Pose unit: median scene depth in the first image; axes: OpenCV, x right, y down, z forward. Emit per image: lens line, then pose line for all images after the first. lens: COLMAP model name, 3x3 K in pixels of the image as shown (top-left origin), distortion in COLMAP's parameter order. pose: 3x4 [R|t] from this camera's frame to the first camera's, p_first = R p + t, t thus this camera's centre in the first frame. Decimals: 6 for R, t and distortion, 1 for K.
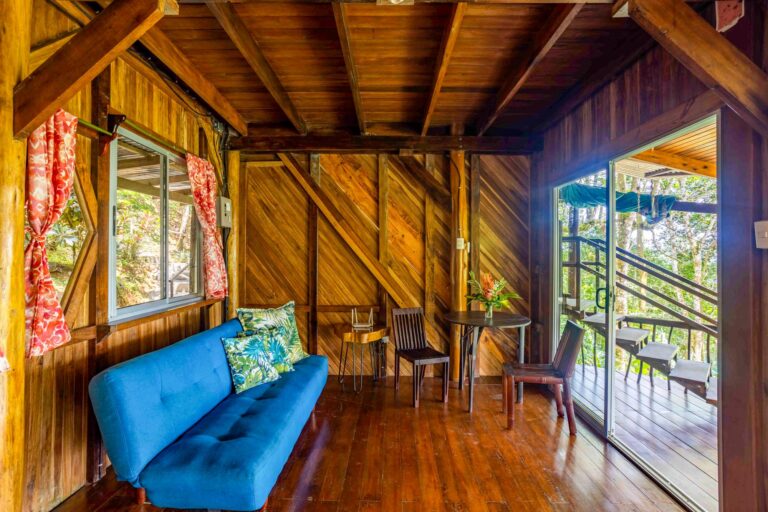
lens RADIAL K [[367.3, 0, 383.6], [0, 367.3, 248.6], [0, 0, 1]] dist [-0.065908, 0.034371]
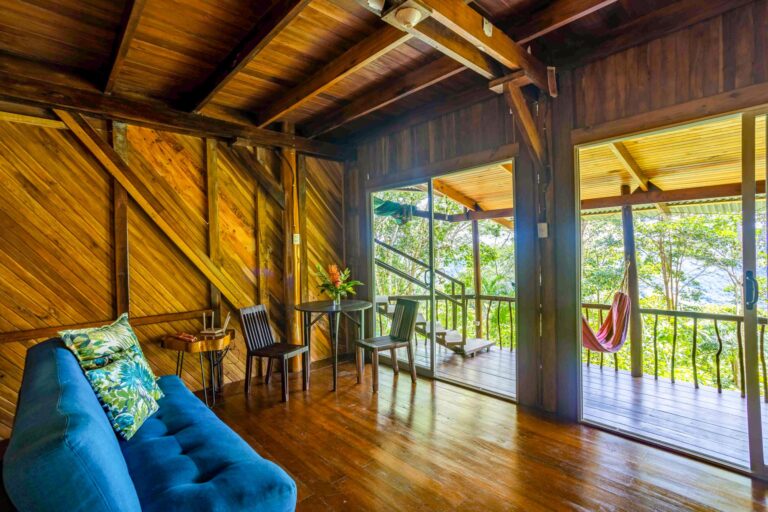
lens RADIAL K [[369.2, 0, 382.9], [0, 369.2, 252.3], [0, 0, 1]] dist [-0.056404, 0.034414]
pose [[0.719569, -0.023013, 0.694040, -0.322417], [0.018884, 0.999730, 0.013570, 0.013774], [-0.694164, 0.003342, 0.719809, 0.070552]]
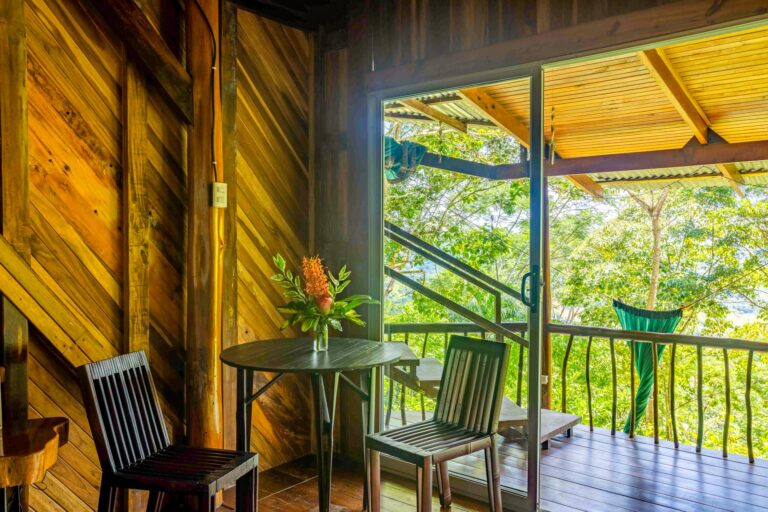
lens RADIAL K [[644.5, 0, 382.6], [0, 644.5, 242.6], [0, 0, 1]] dist [0.028655, 0.001821]
pose [[0.619137, -0.009486, 0.785226, -0.268870], [-0.006250, 0.999836, 0.017007, 0.027507], [-0.785258, -0.015438, 0.618976, 0.338486]]
